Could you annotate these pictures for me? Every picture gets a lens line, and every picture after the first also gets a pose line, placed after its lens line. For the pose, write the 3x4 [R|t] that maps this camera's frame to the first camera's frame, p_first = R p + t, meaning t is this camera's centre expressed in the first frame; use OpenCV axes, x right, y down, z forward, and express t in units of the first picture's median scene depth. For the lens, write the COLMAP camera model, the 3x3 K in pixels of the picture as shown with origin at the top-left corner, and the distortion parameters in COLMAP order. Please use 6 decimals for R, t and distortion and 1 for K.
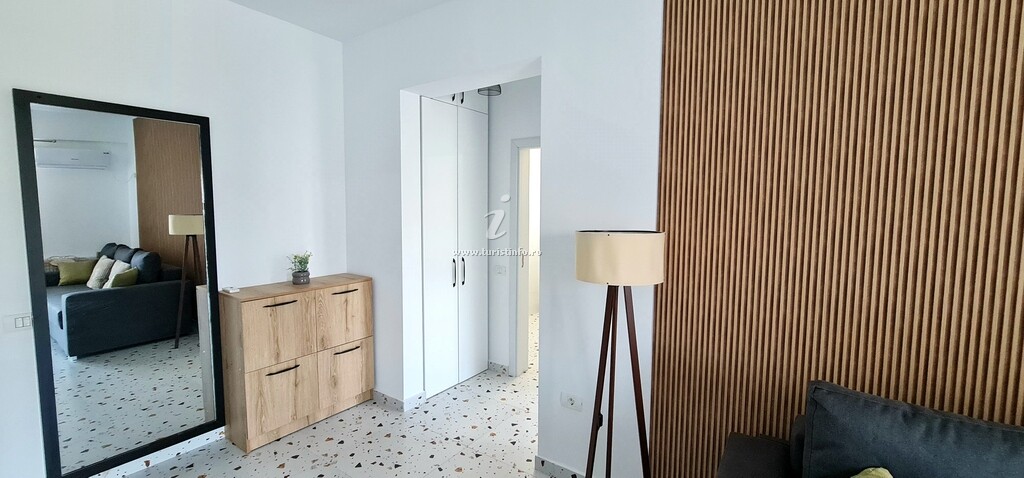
lens RADIAL K [[413.0, 0, 512.0], [0, 413.0, 239.0], [0, 0, 1]] dist [-0.001422, 0.000059]
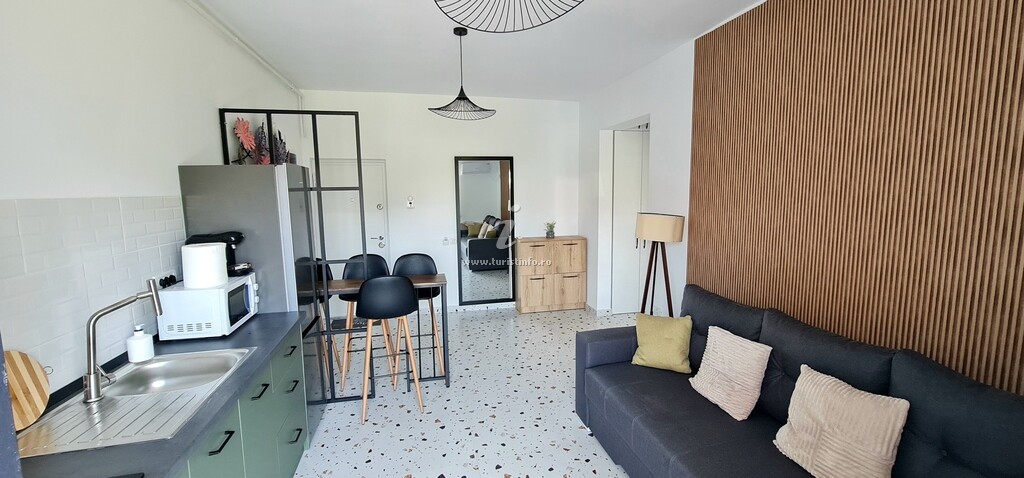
lens RADIAL K [[413.0, 0, 512.0], [0, 413.0, 239.0], [0, 0, 1]] dist [-0.001422, 0.000059]
pose [[0.739998, 0.066959, -0.669268, 0.618385], [-0.034517, 0.997502, 0.061632, 0.001301], [0.671722, -0.022506, 0.740461, -0.514919]]
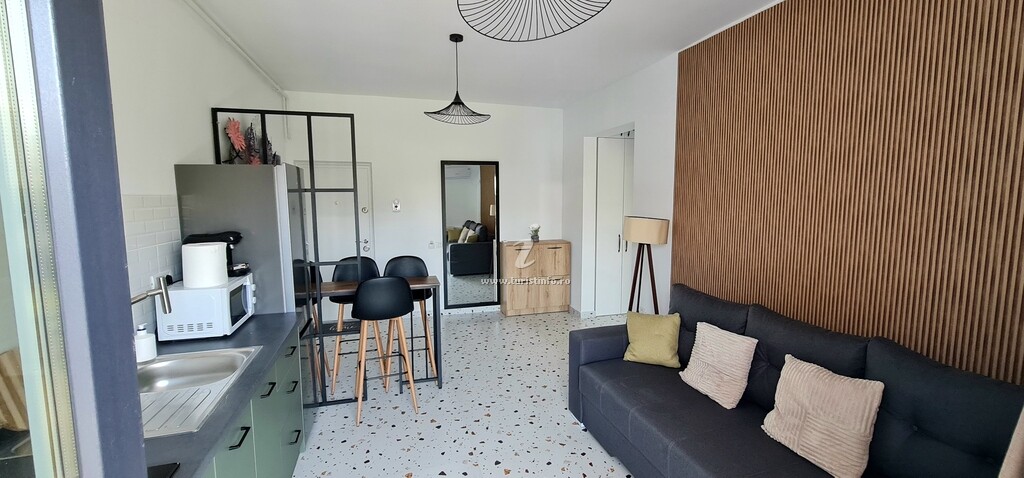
lens RADIAL K [[413.0, 0, 512.0], [0, 413.0, 239.0], [0, 0, 1]] dist [-0.001422, 0.000059]
pose [[0.780216, 0.057970, -0.622818, 0.597906], [-0.039084, 0.998269, 0.043955, 0.013341], [0.624288, -0.009952, 0.781131, -0.567551]]
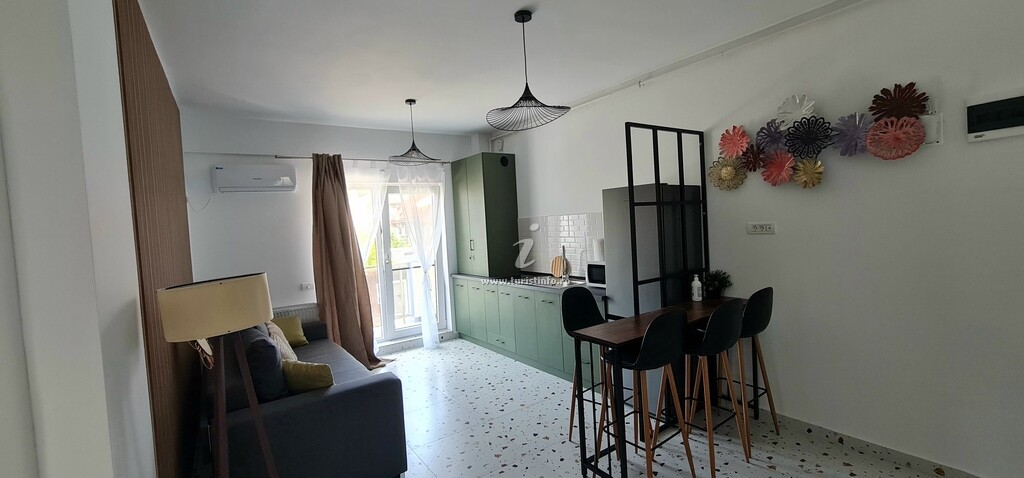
lens RADIAL K [[413.0, 0, 512.0], [0, 413.0, 239.0], [0, 0, 1]] dist [-0.001422, 0.000059]
pose [[-0.938495, 0.040034, 0.342965, -0.431215], [0.082318, 0.990558, 0.109628, -0.097319], [-0.335338, 0.131118, -0.932929, 0.990959]]
